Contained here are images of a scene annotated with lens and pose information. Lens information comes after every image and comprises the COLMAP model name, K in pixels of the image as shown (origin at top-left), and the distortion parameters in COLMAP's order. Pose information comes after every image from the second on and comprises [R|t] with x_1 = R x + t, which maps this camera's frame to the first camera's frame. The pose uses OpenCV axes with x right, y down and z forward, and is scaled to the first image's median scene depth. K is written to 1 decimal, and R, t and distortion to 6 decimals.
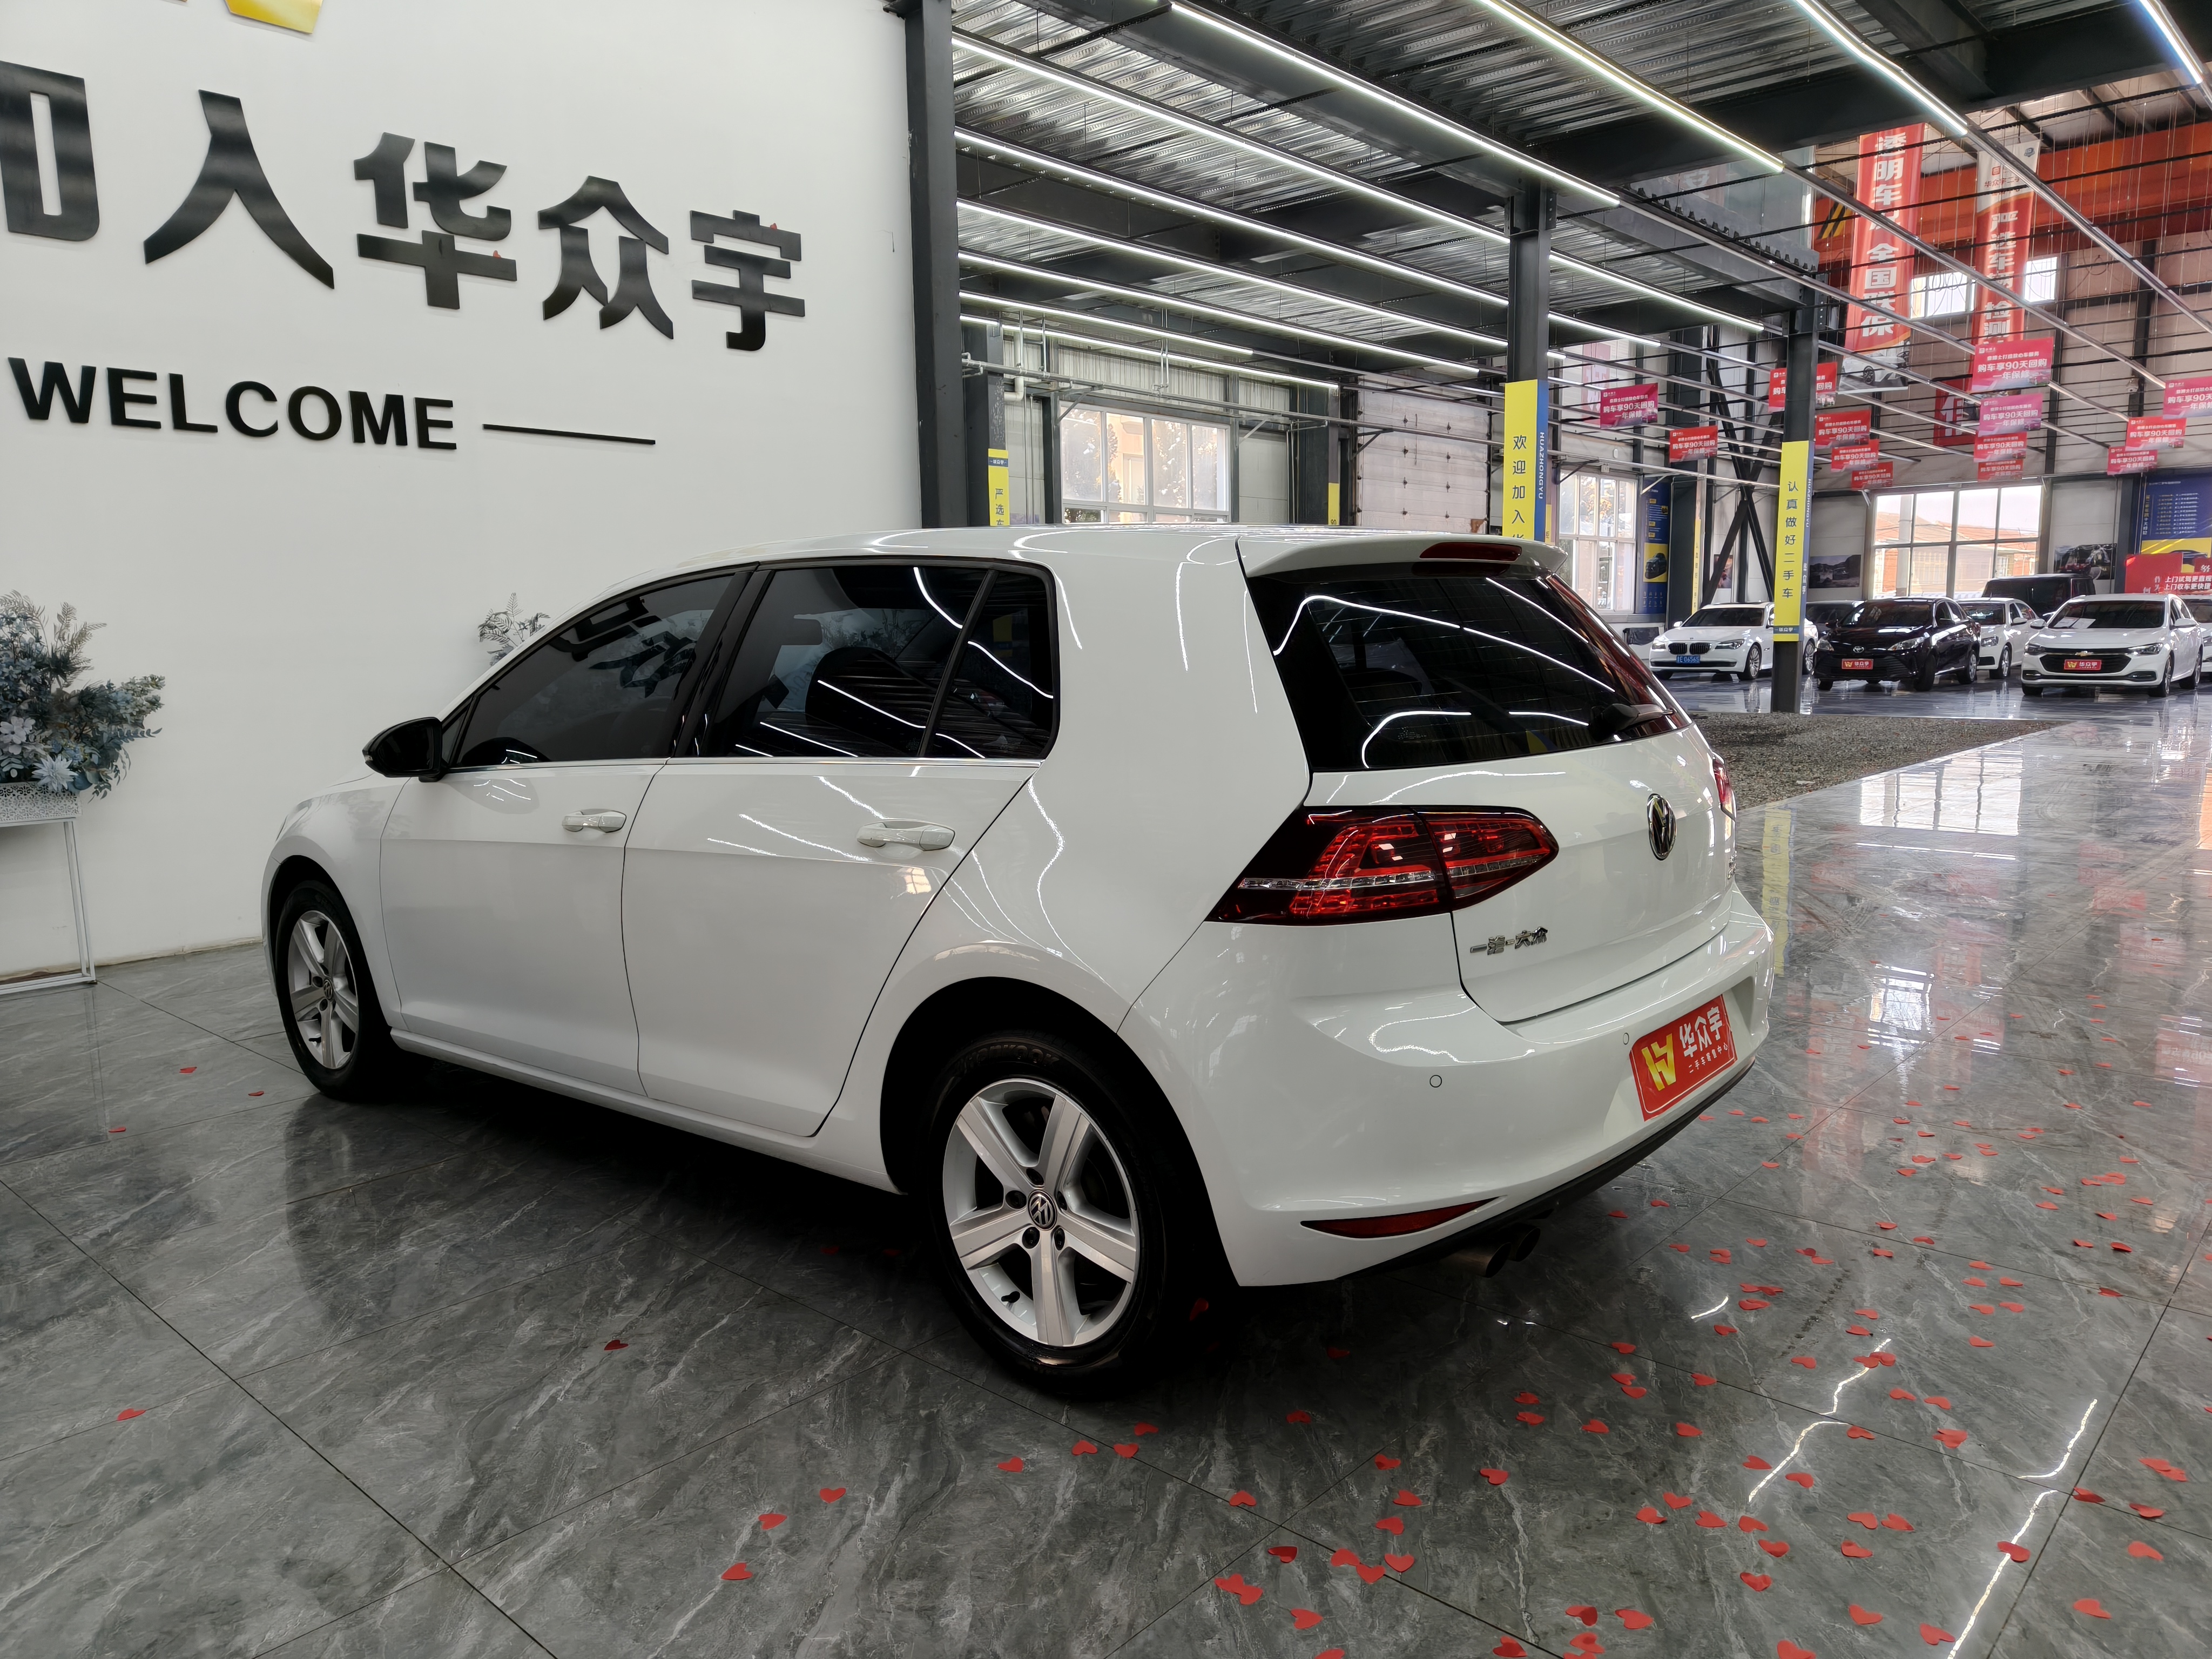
lens RADIAL K [[1537.4, 0, 1114.5], [0, 1537.4, 851.4], [0, 0, 1]] dist [0.018622, -0.008996]
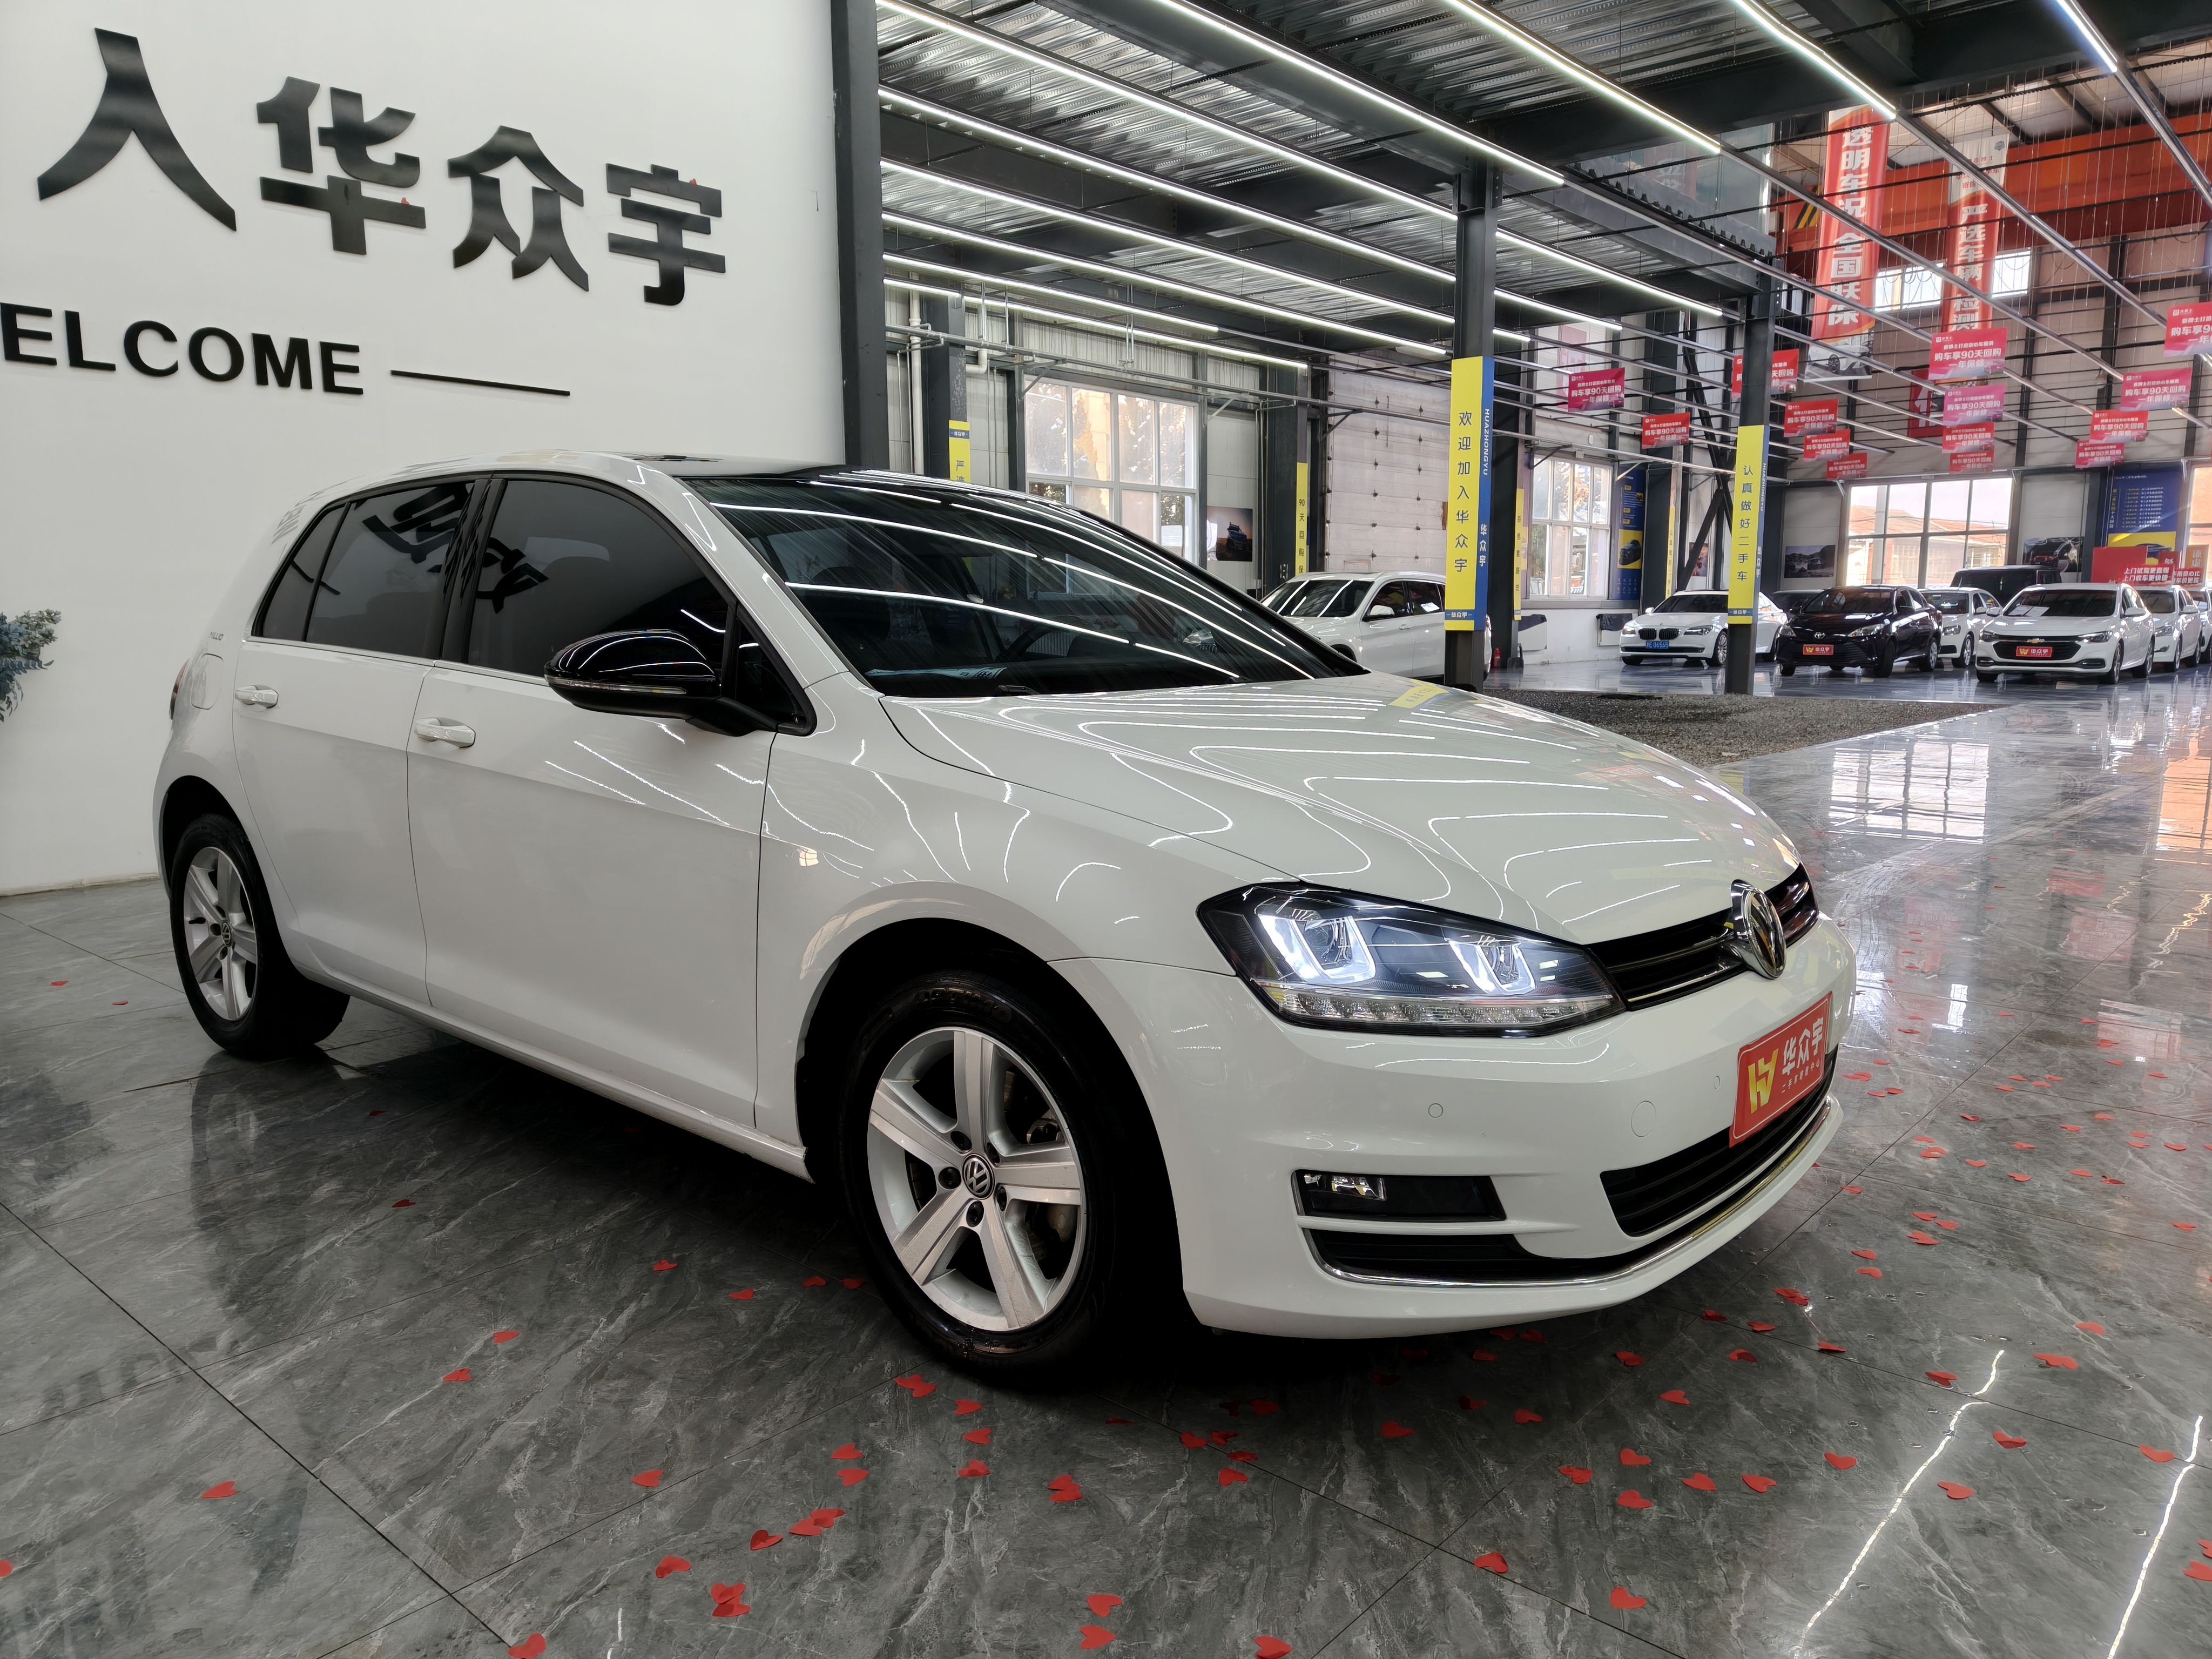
lens RADIAL K [[1537.4, 0, 1141.9], [0, 1537.4, 863.0], [0, 0, 1]] dist [0.018622, -0.008996]
pose [[0.999736, 0.007640, 0.021649, 0.056712], [-0.007981, 0.999845, 0.015713, 0.023371], [-0.021526, -0.015881, 0.999642, -0.024467]]
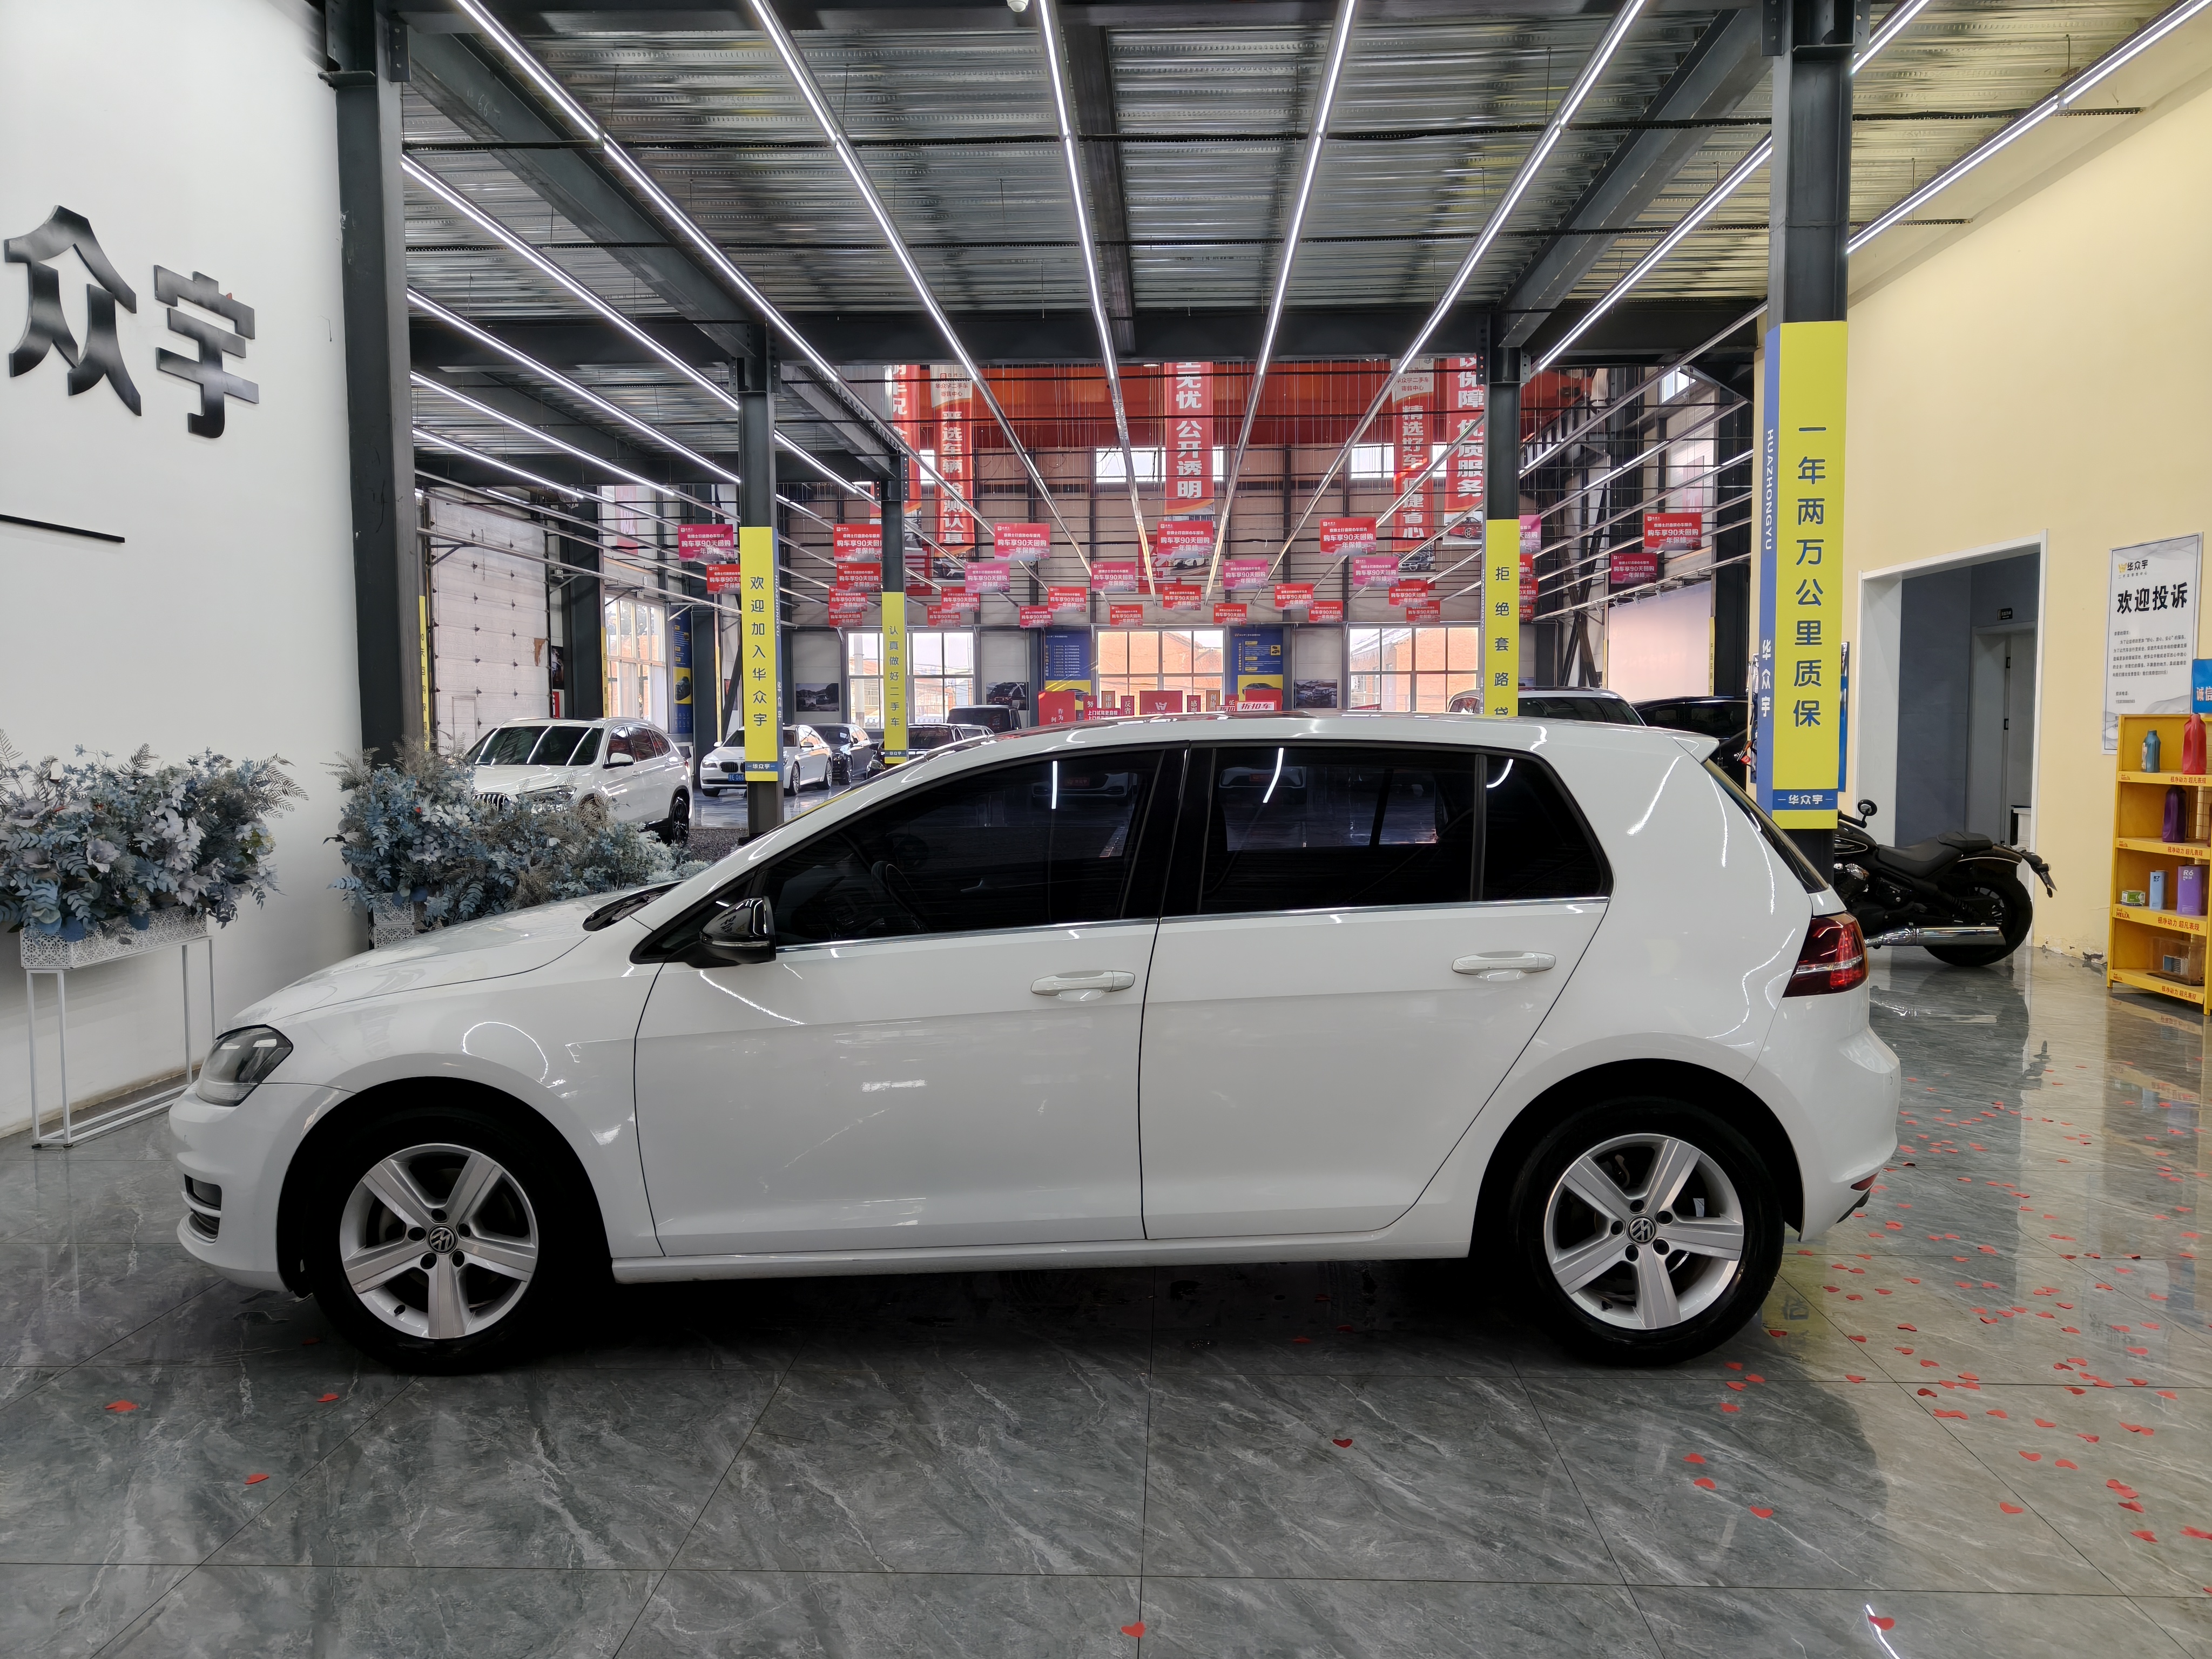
lens RADIAL K [[1537.4, 0, 1146.0], [0, 1537.4, 820.6], [0, 0, 1]] dist [0.018622, -0.008996]
pose [[0.765124, -0.027425, 0.643298, -0.407563], [0.087231, 0.994297, -0.061361, -0.025996], [-0.637946, 0.103064, 0.763153, 0.067796]]
